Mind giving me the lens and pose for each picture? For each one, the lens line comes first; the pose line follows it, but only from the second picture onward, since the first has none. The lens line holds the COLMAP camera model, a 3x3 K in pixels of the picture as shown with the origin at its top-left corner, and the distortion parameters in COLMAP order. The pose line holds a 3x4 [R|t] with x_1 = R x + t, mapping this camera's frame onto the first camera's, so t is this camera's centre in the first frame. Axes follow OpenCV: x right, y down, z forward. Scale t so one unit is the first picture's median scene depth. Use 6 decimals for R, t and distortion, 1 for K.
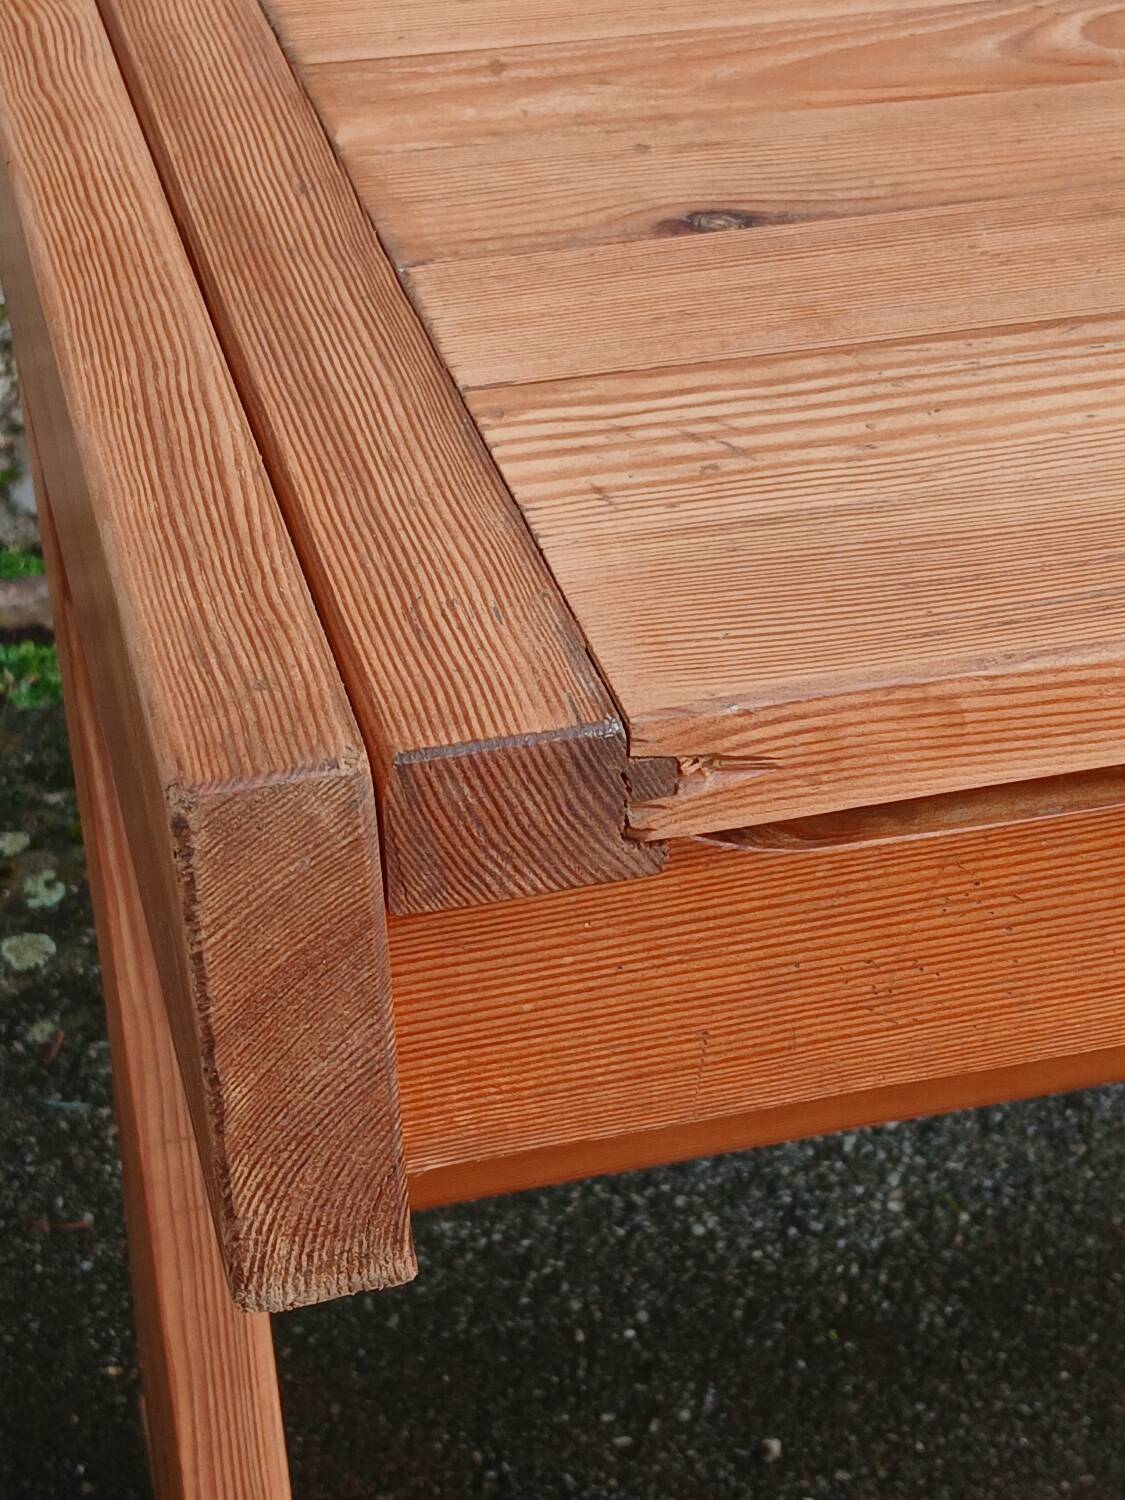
lens RADIAL K [[2736.0, 0, 562.5], [0, 2736.0, 750.0], [0, 0, 1]] dist [0.112388, -0.028785]
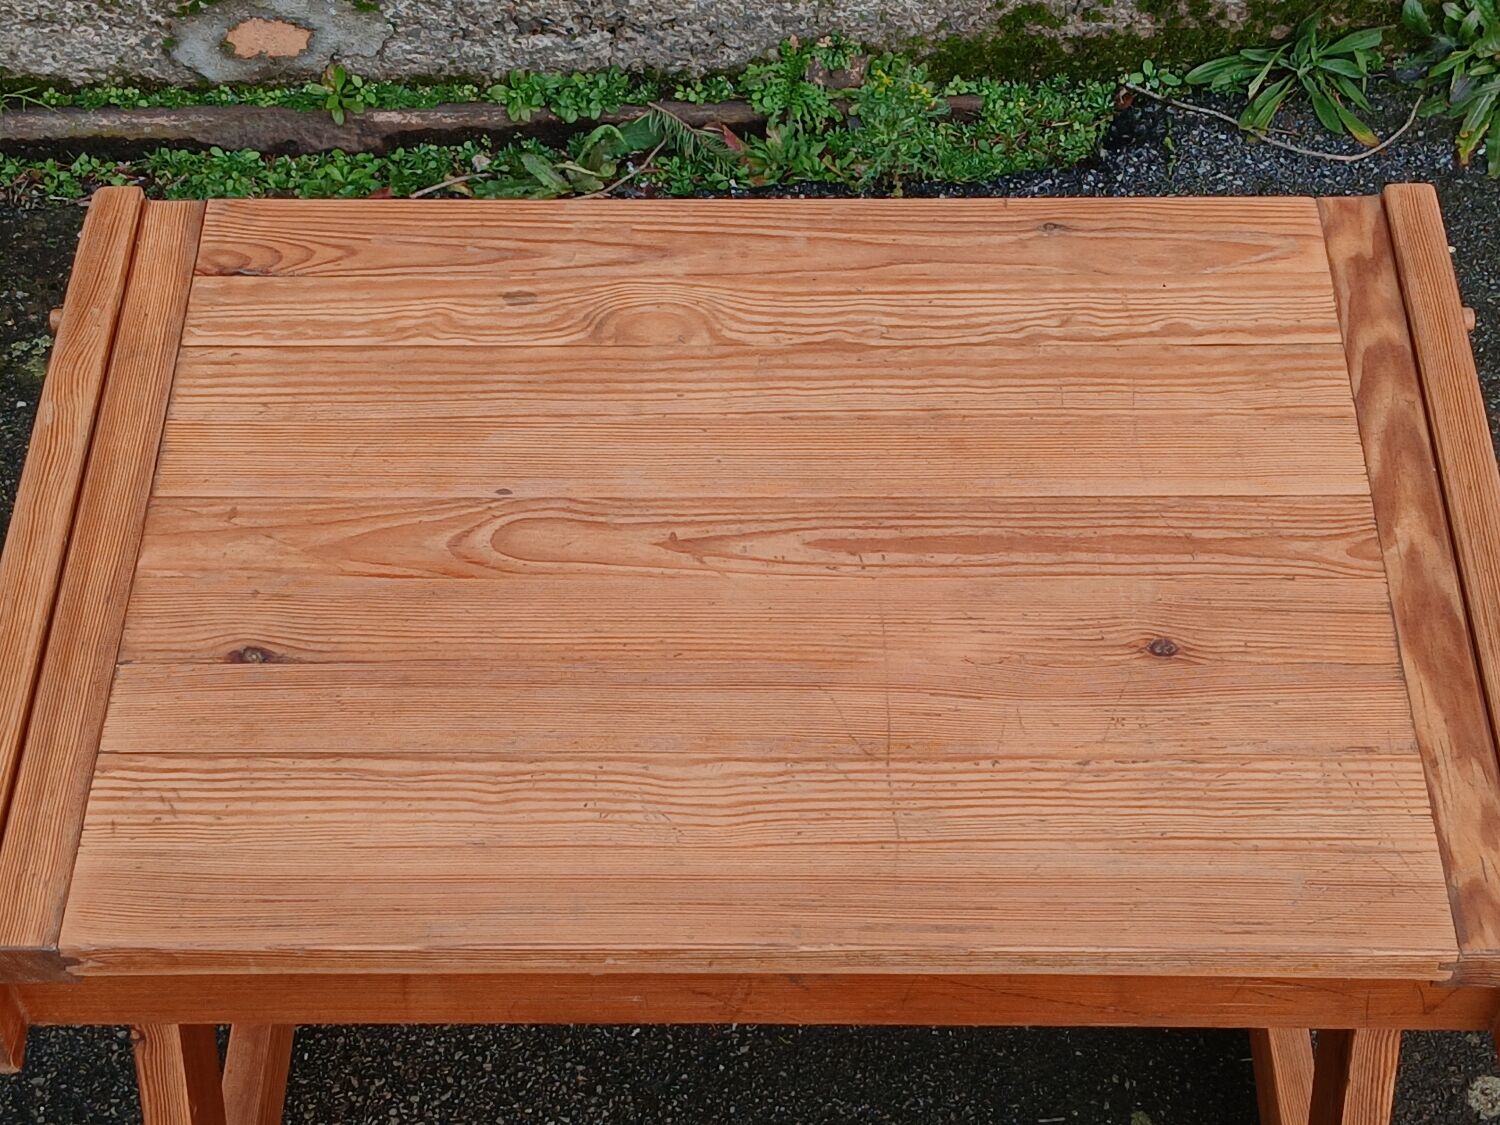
lens RADIAL K [[2736.0, 0, 745.2], [0, 2736.0, 563.7], [0, 0, 1]] dist [0.112388, -0.028785]
pose [[0.964520, 0.194758, -0.178242, 1.027499], [-0.141122, 0.950920, 0.275383, -1.148645], [0.223127, -0.240458, 0.944666, -1.373075]]
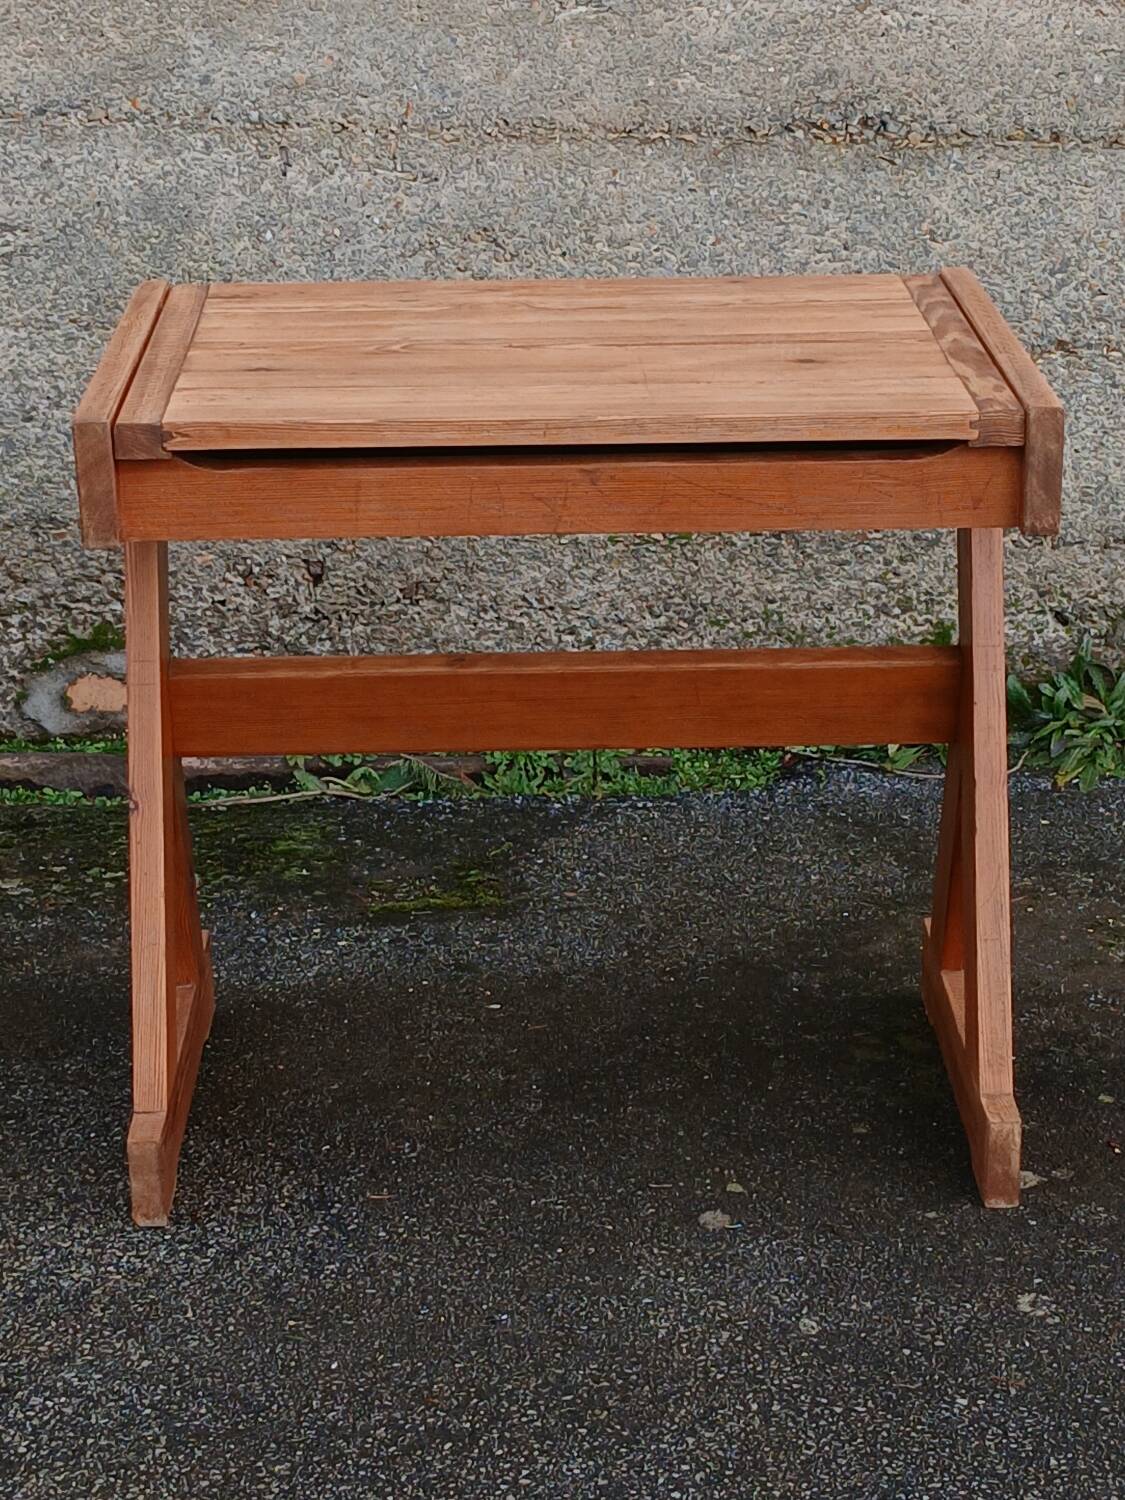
lens RADIAL K [[3165.8, 0, 555.6], [0, 3165.8, 764.5], [0, 0, 1]] dist [0.082867, 0.331109]
pose [[0.955392, 0.085120, -0.282808, 2.273432], [-0.155144, 0.959451, -0.235337, 1.353036], [0.251308, 0.268716, 0.929858, -3.183965]]
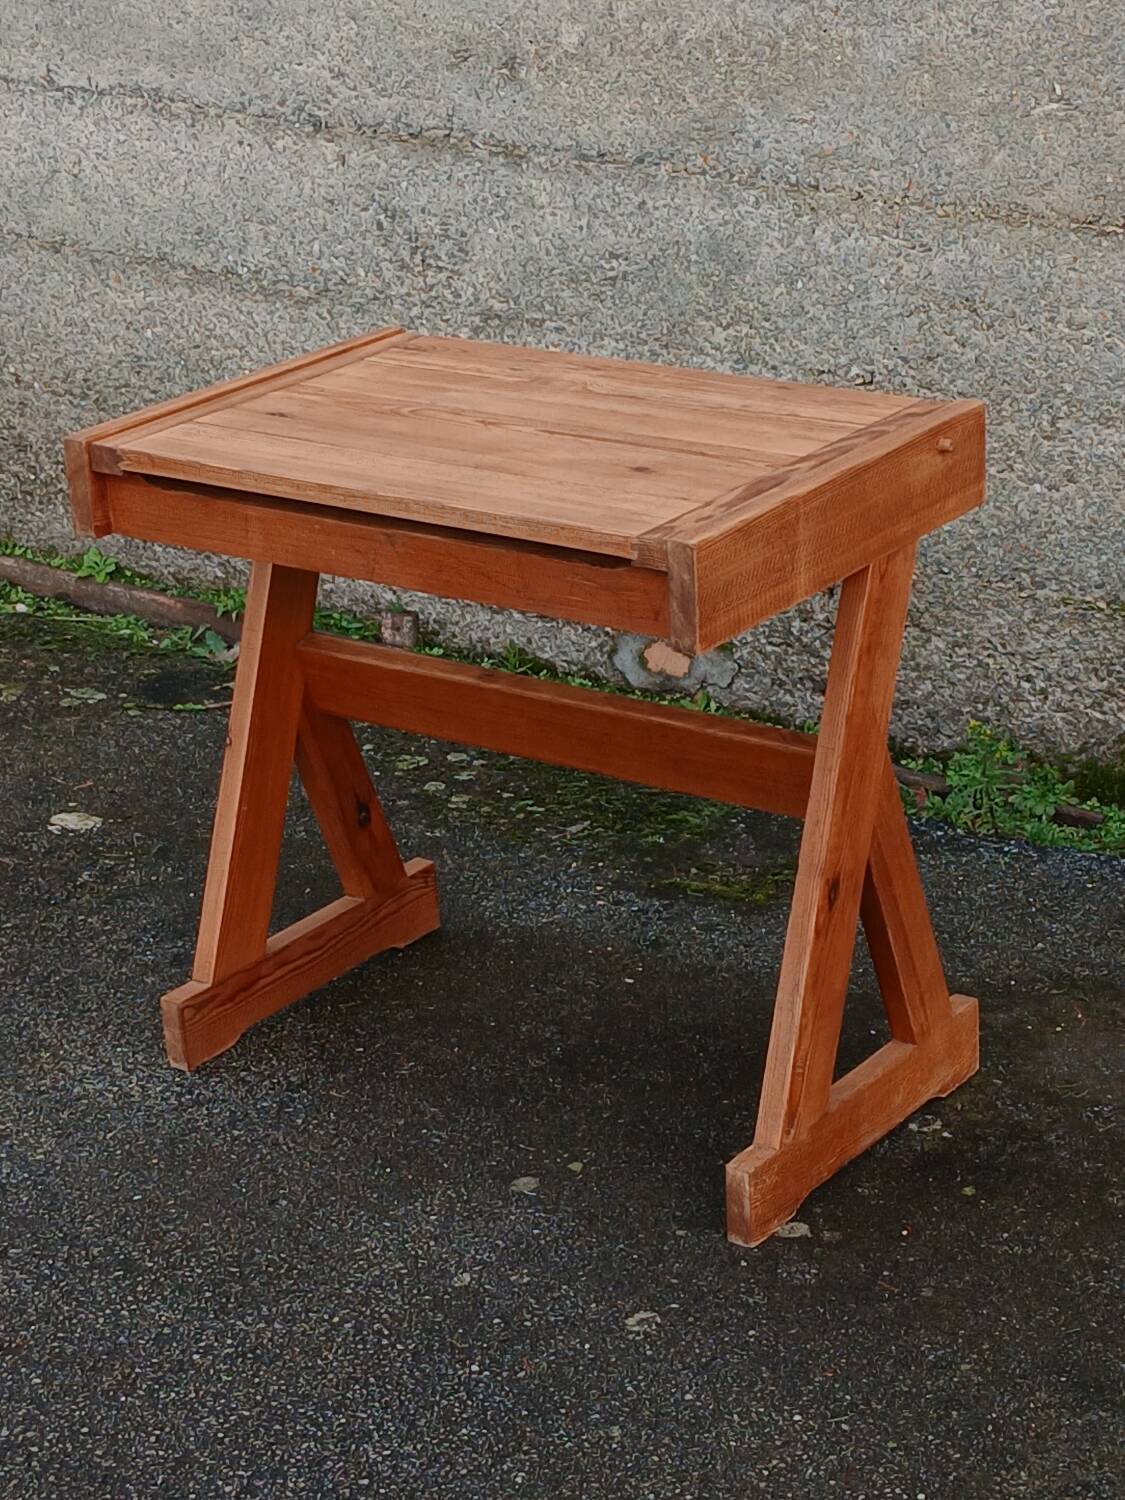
lens RADIAL K [[3165.8, 0, 555.6], [0, 3165.8, 764.5], [0, 0, 1]] dist [0.082867, 0.331109]
pose [[0.575876, 0.261630, -0.774543, 5.912909], [-0.429187, 0.903107, -0.014046, 0.040639], [0.695820, 0.340512, 0.632365, -2.069142]]
